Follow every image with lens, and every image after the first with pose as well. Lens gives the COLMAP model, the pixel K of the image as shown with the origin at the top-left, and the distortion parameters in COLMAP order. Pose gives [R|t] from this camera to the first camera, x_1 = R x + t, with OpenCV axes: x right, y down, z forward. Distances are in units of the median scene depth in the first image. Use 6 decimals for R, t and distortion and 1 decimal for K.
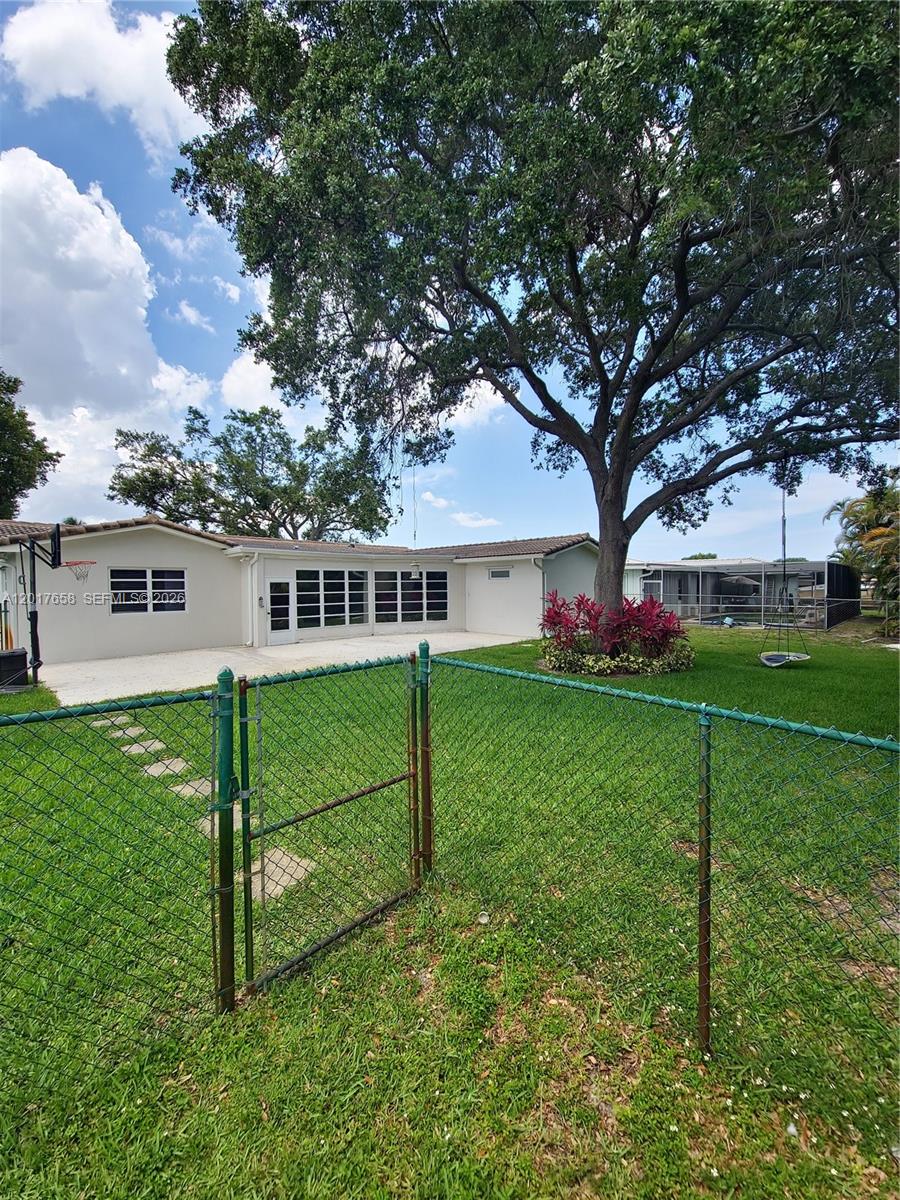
lens RADIAL K [[503.9, 0, 450.0], [0, 503.9, 600.0], [0, 0, 1]] dist [0.025156, -0.017945]
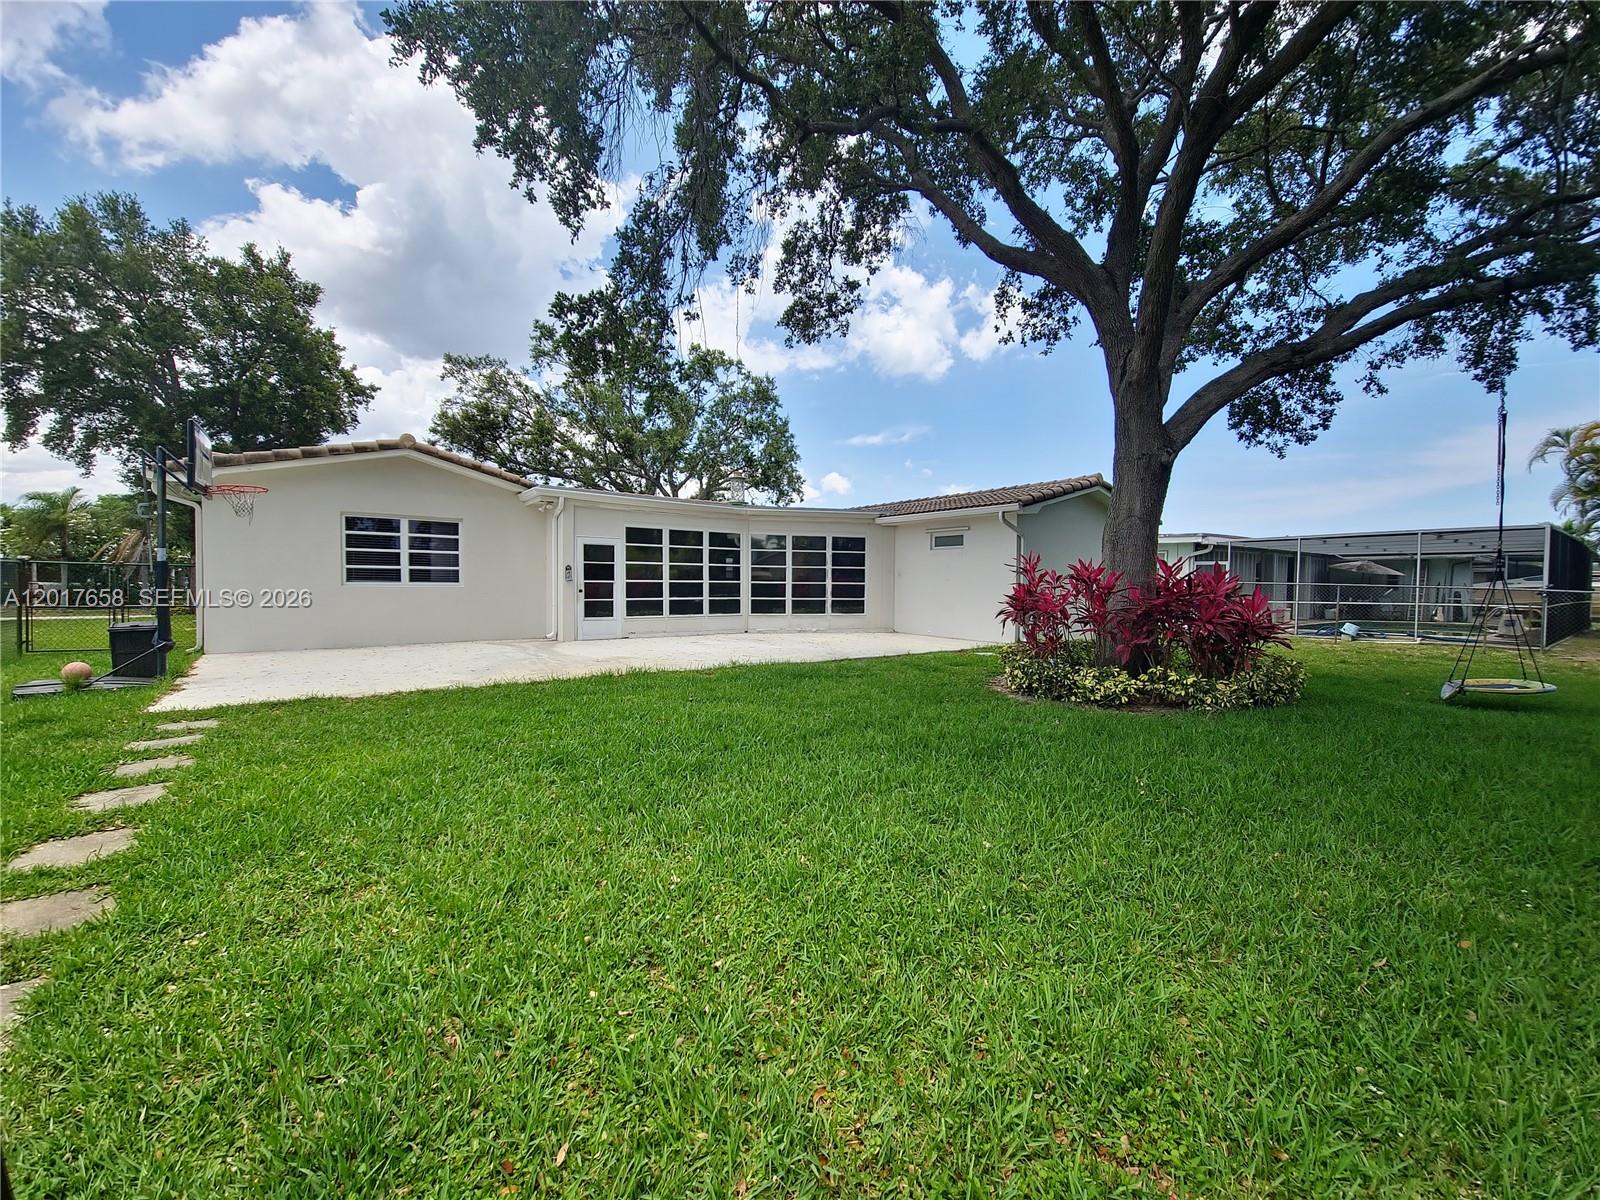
lens RADIAL K [[671.8, 0, 806.8], [0, 671.8, 604.9], [0, 0, 1]] dist [0.025156, -0.017945]
pose [[0.988234, 0.024244, -0.151016, 0.060535], [-0.023683, 0.999704, 0.005508, 0.031039], [0.151105, -0.001867, 0.988516, 0.170257]]
